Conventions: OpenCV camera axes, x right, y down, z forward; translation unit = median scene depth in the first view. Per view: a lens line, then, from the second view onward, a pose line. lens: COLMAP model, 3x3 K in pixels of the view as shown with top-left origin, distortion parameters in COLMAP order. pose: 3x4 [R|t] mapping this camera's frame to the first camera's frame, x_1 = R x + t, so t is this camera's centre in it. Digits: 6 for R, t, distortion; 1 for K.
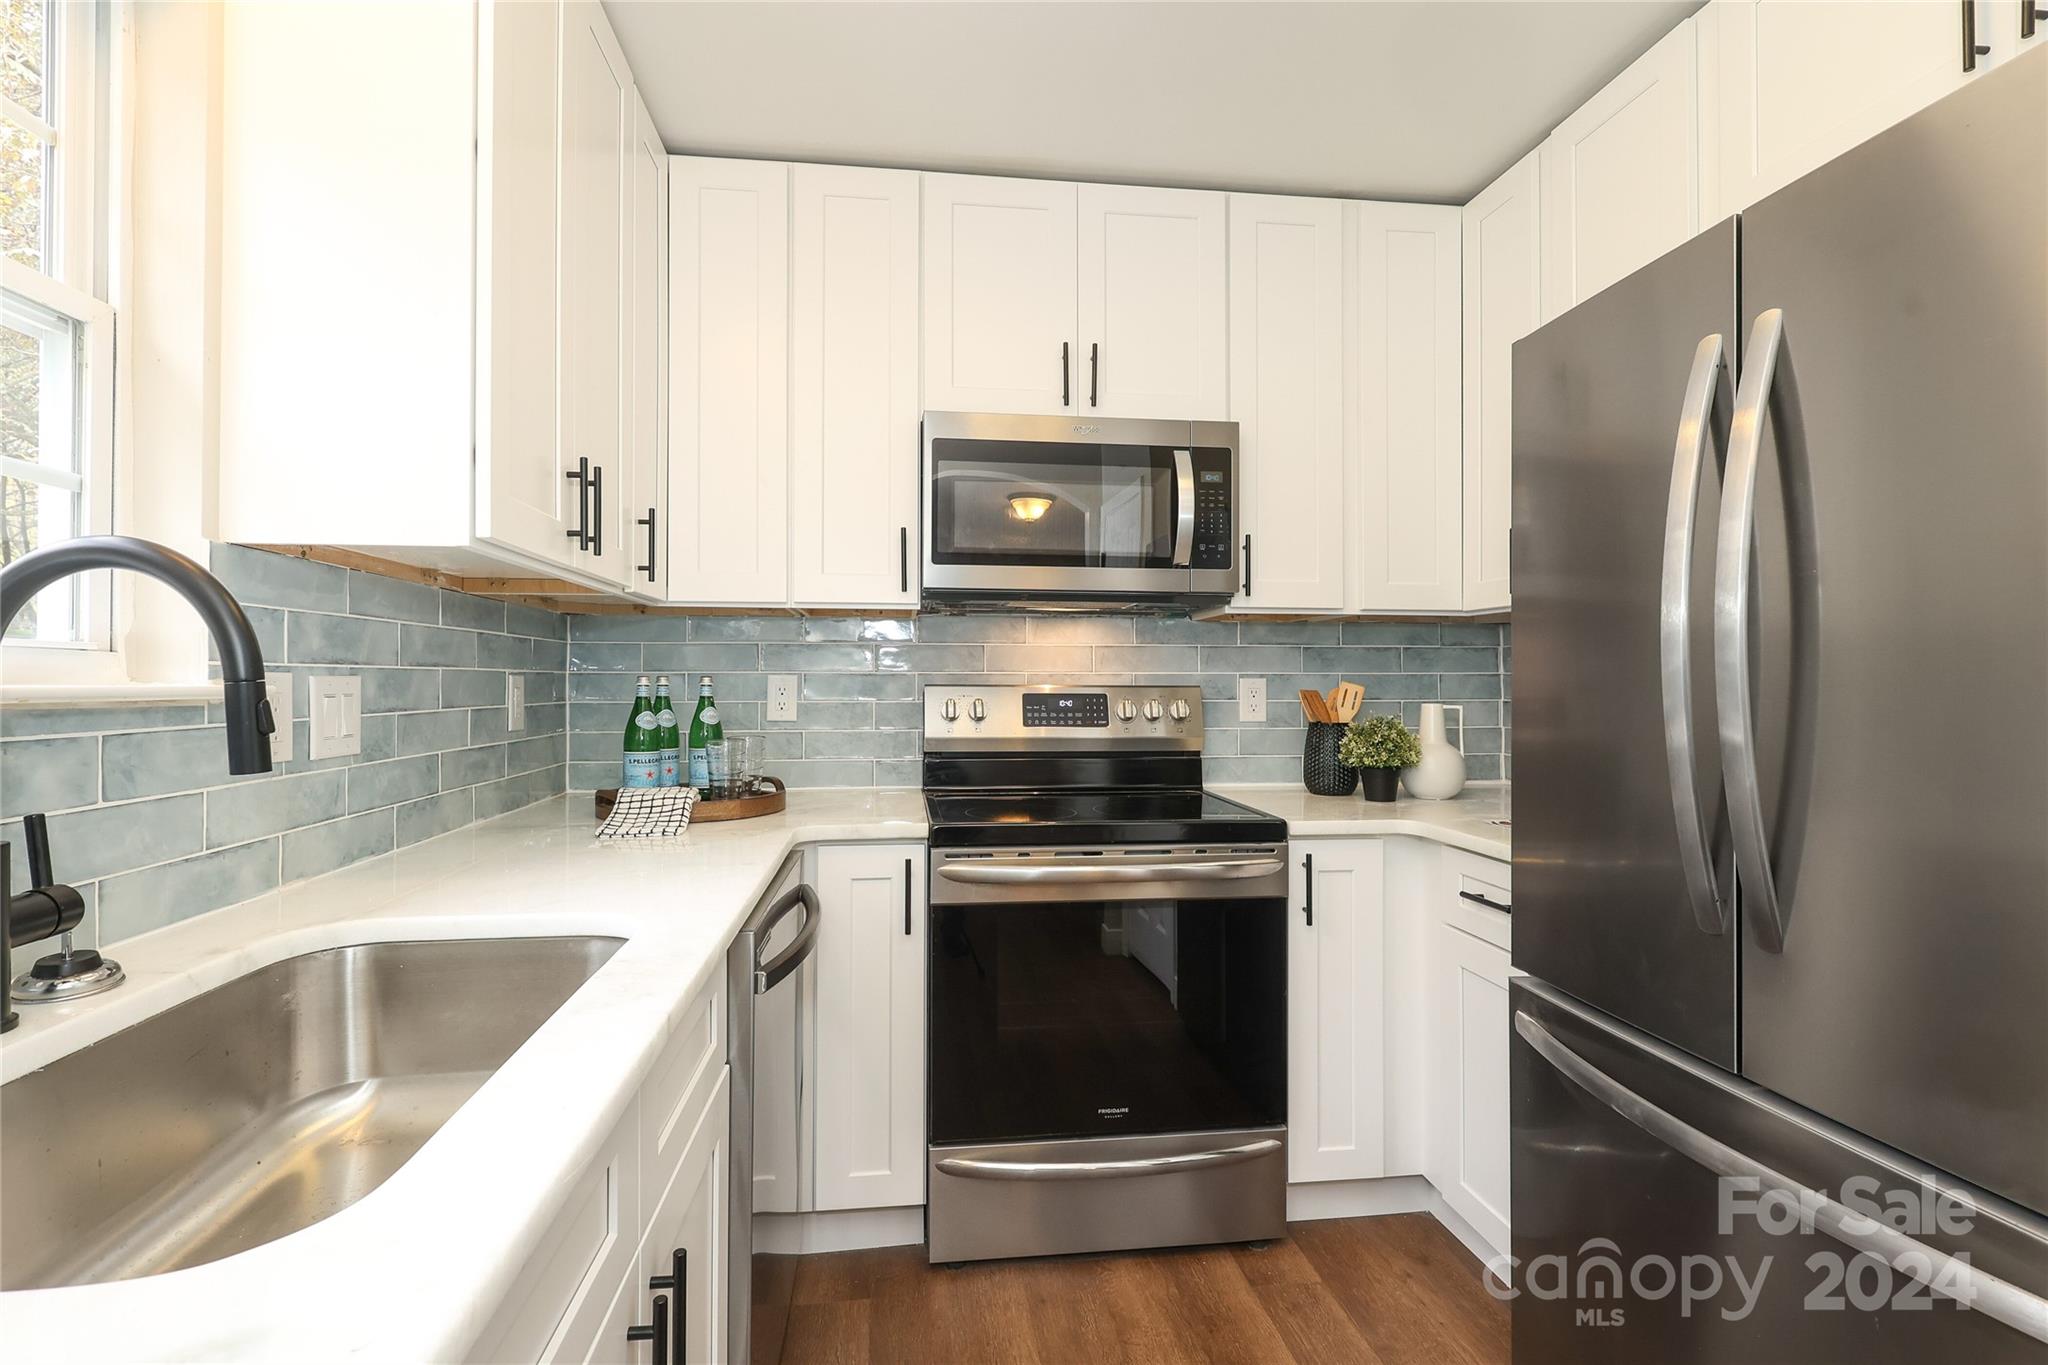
lens RADIAL K [[972.7, 0, 1021.2], [0, 972.7, 672.2], [0, 0, 1]] dist [-0.001374, 0.001077]
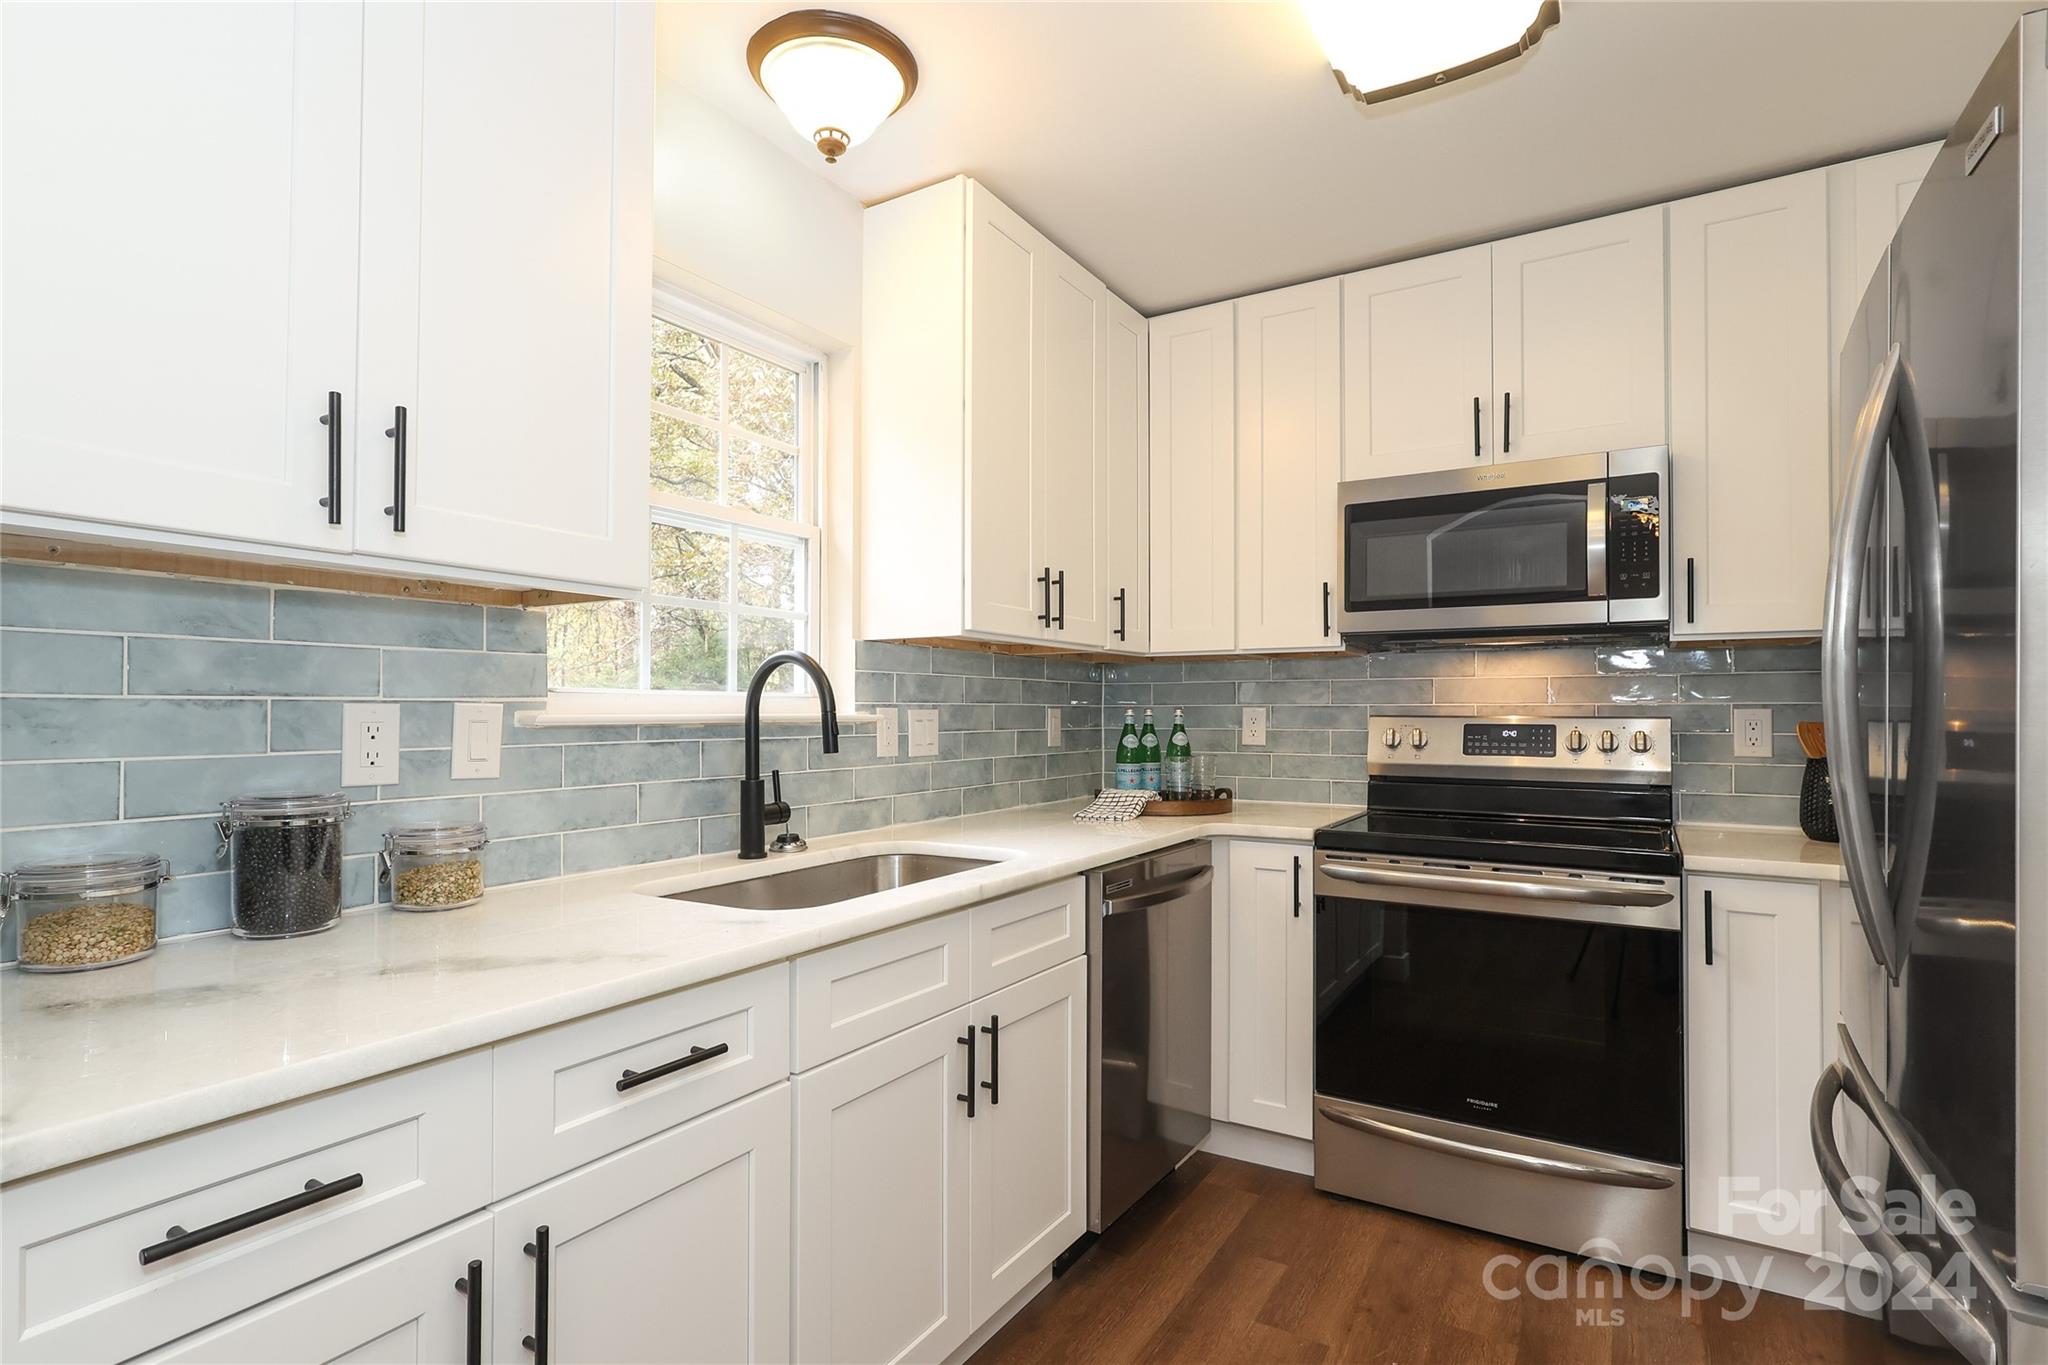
lens RADIAL K [[1005.2, 0, 1013.1], [0, 1005.2, 701.0], [0, 0, 1]] dist [0.000623, 0.000406]
pose [[0.778145, -0.007731, -0.628037, 0.401348], [0.006261, 0.999970, -0.004552, -0.001623], [0.628053, -0.000390, 0.778170, -0.218272]]
